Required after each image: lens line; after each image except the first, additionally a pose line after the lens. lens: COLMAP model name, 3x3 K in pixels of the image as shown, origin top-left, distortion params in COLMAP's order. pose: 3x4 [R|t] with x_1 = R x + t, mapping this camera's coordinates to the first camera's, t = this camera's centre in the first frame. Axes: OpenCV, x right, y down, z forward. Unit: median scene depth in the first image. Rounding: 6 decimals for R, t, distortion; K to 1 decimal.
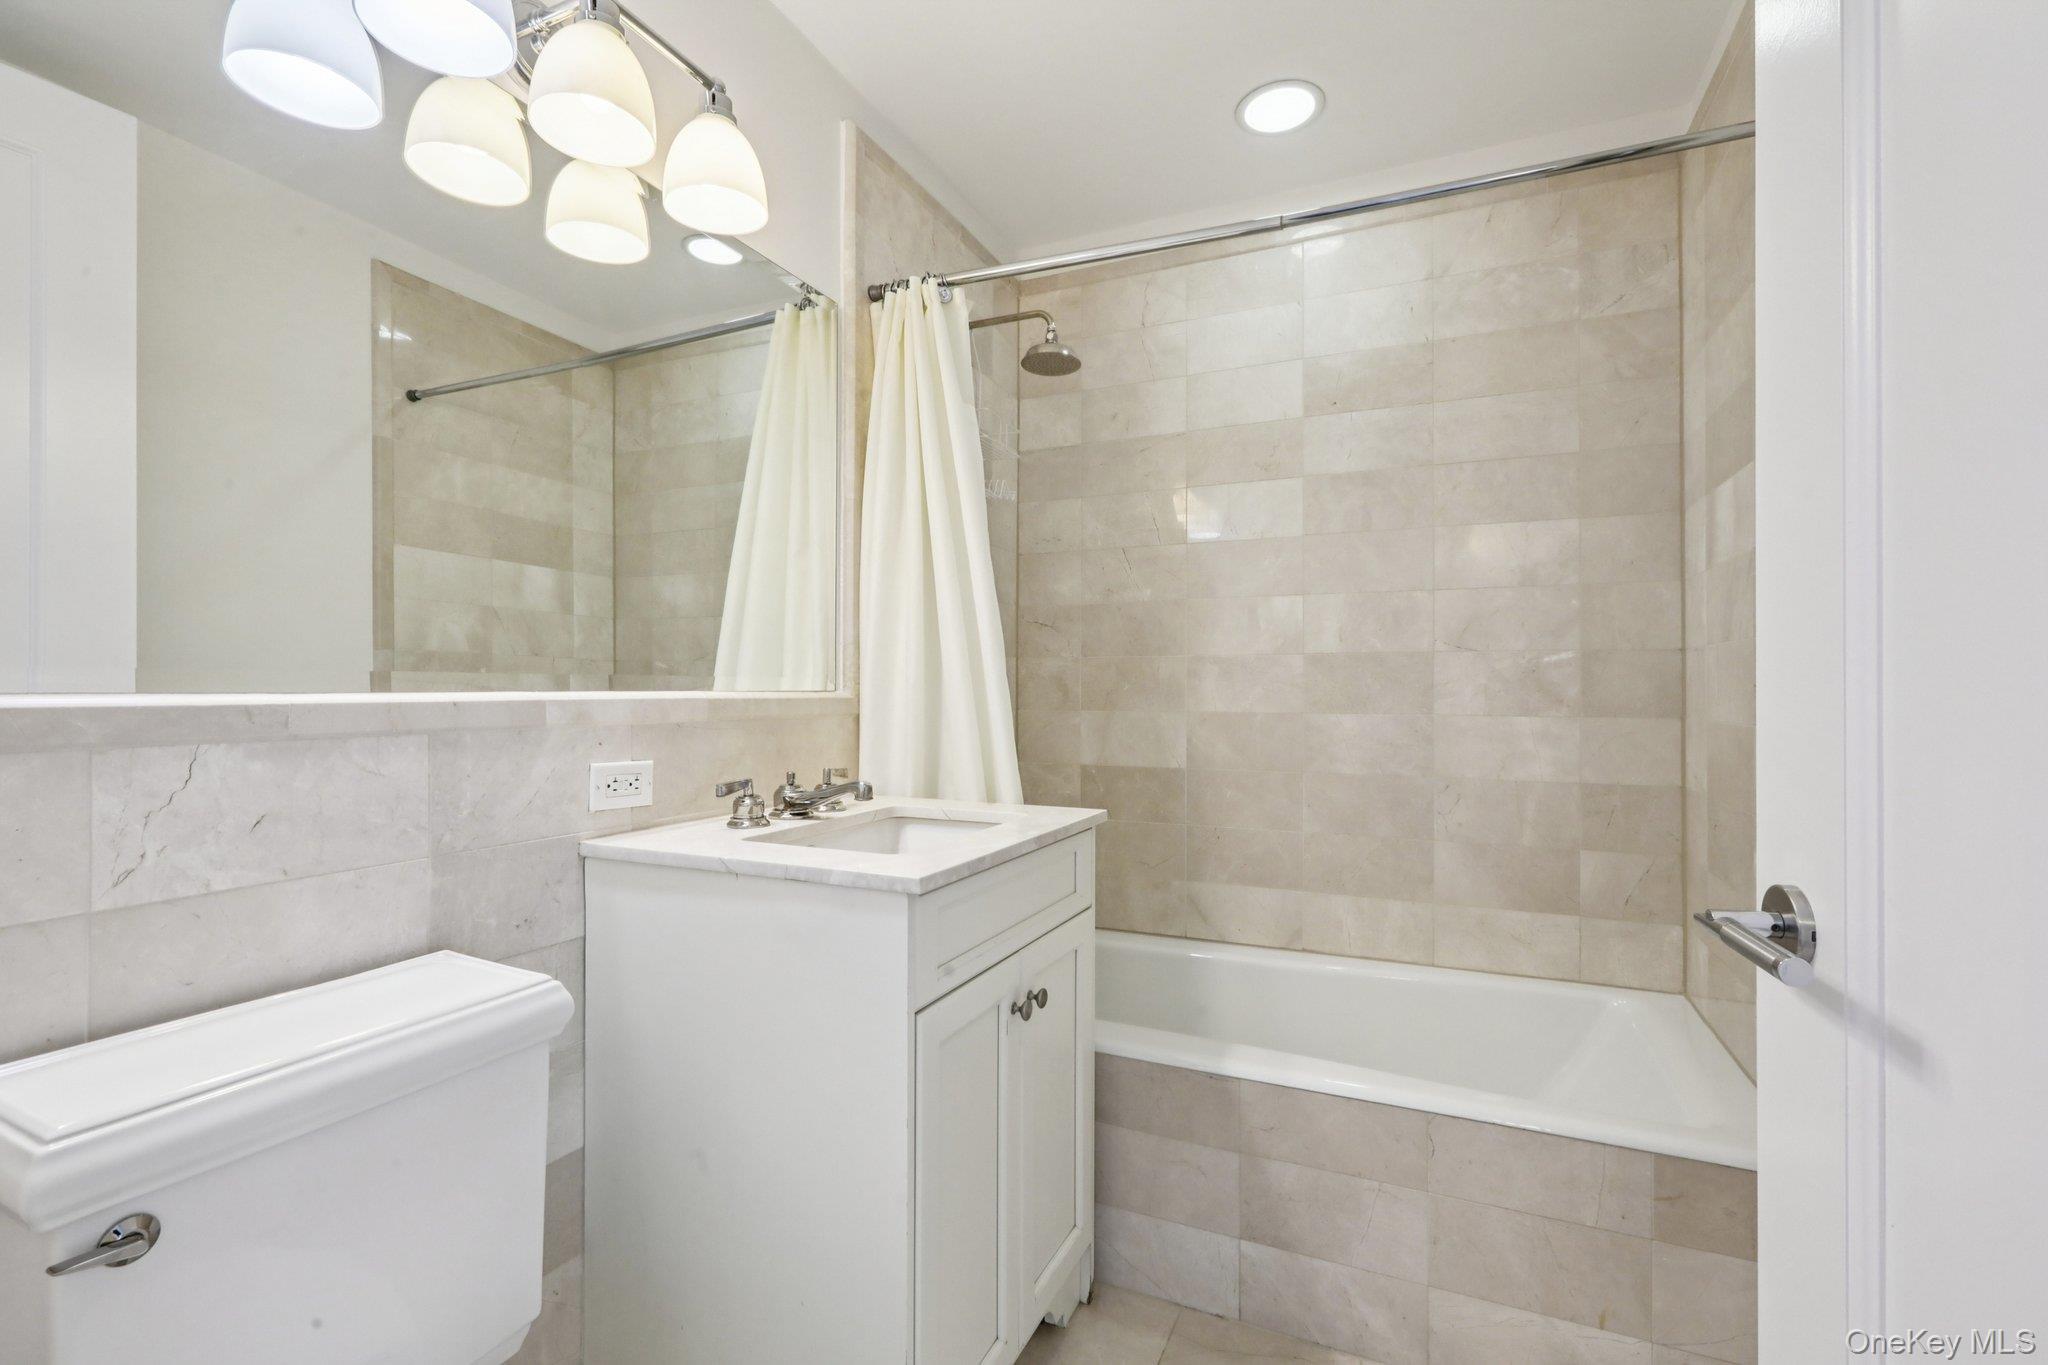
lens RADIAL K [[915.9, 0, 1011.5], [0, 915.9, 688.1], [0, 0, 1]] dist [-0.002619, -0.000174]
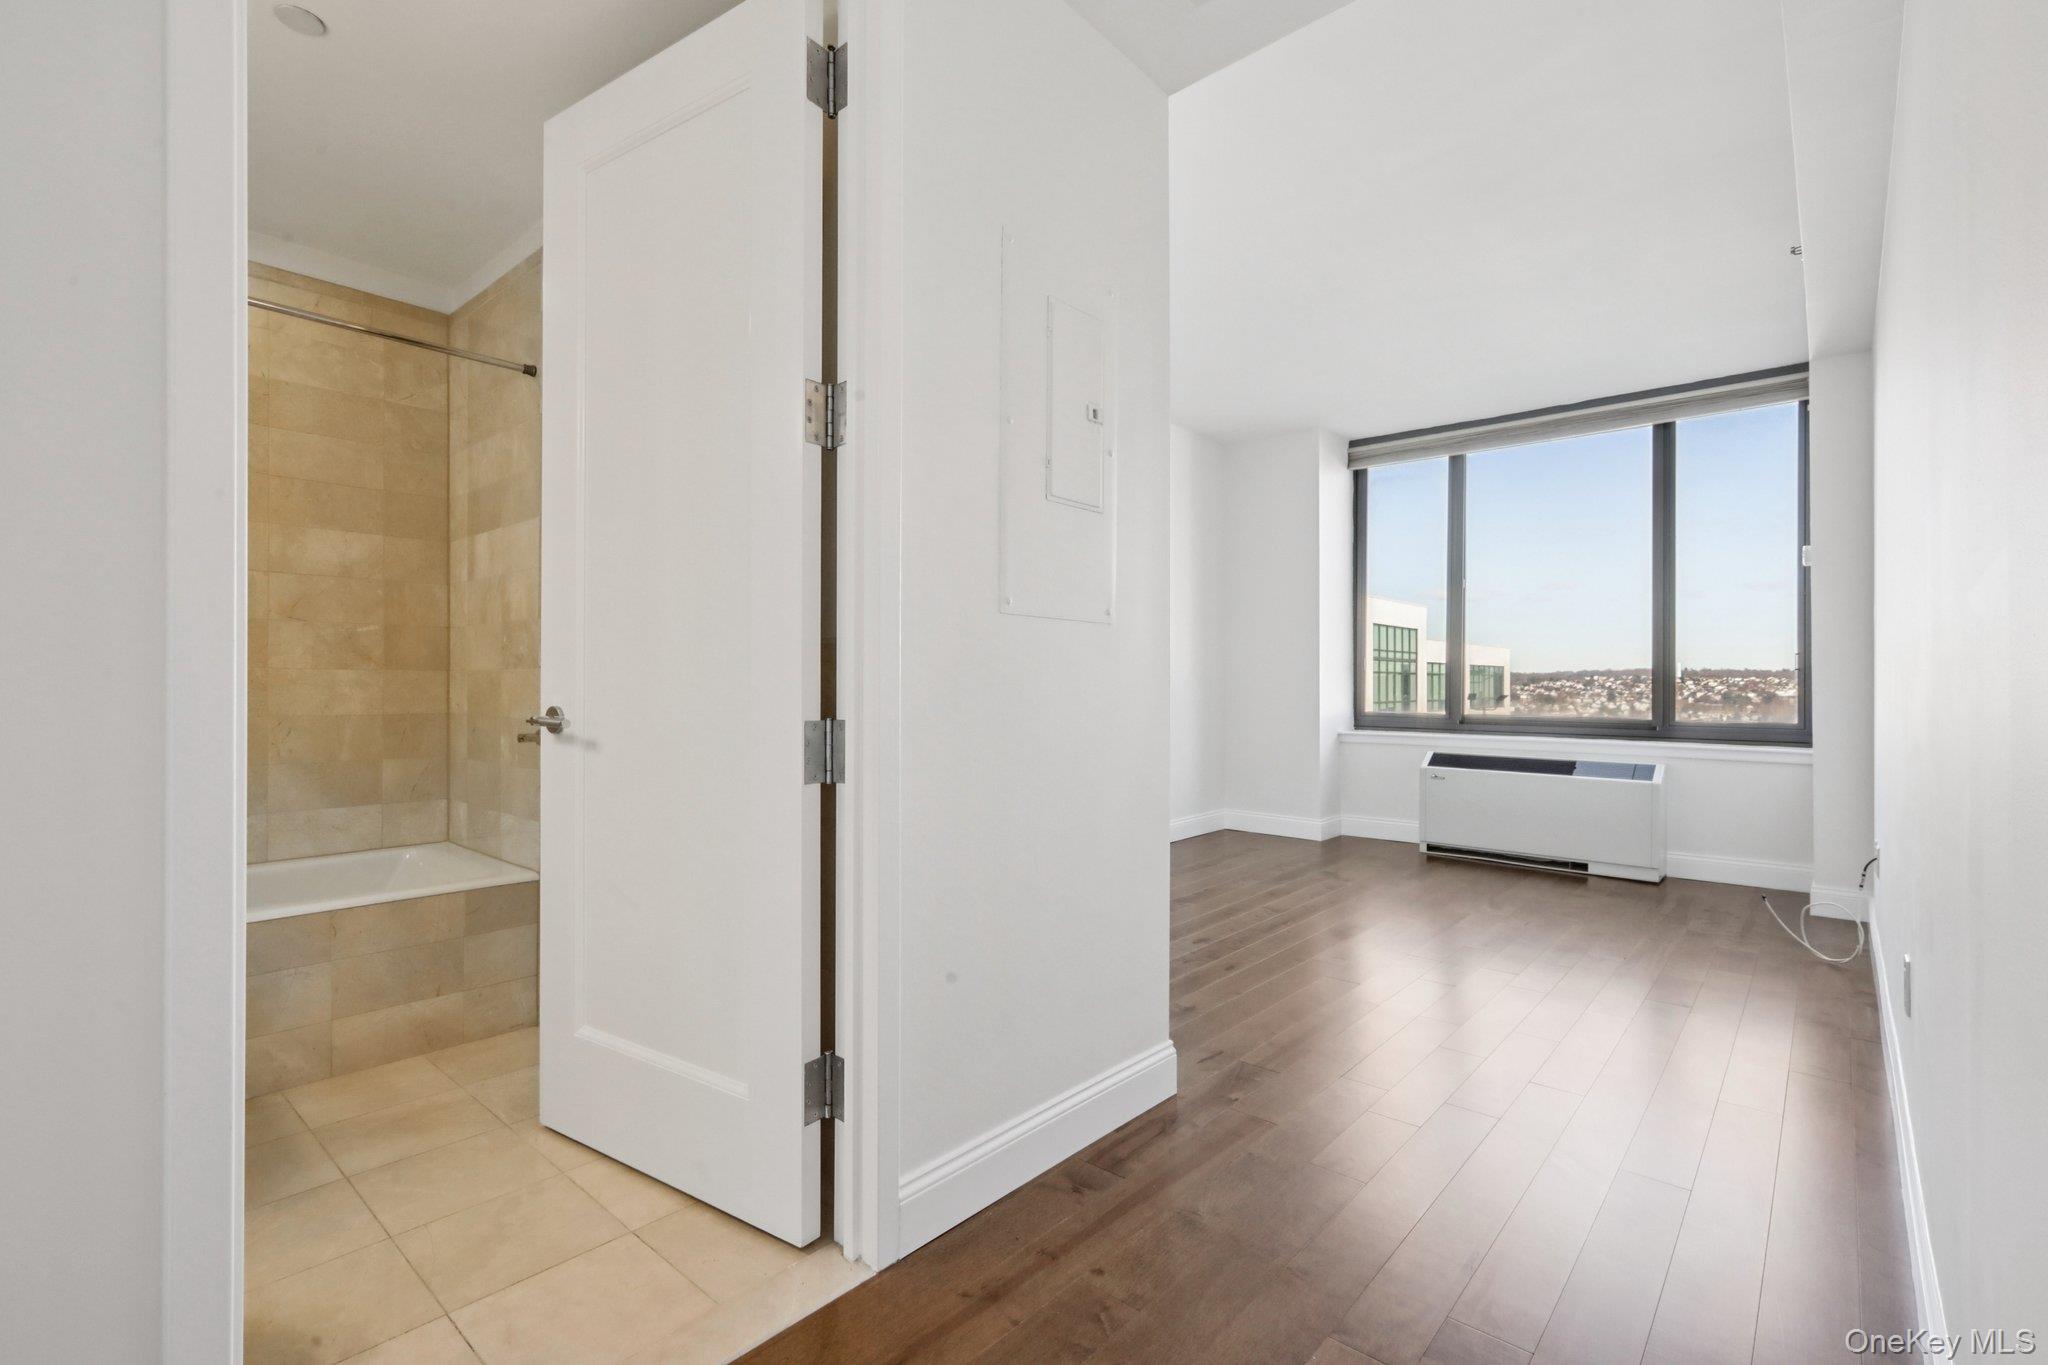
lens RADIAL K [[915.9, 0, 1025.0], [0, 915.9, 677.2], [0, 0, 1]] dist [-0.002619, -0.000174]
pose [[0.282320, 0.001986, 0.959318, -0.506004], [-0.005986, 0.999982, -0.000308, 0.038142], [-0.959302, -0.005656, 0.282326, -0.415160]]
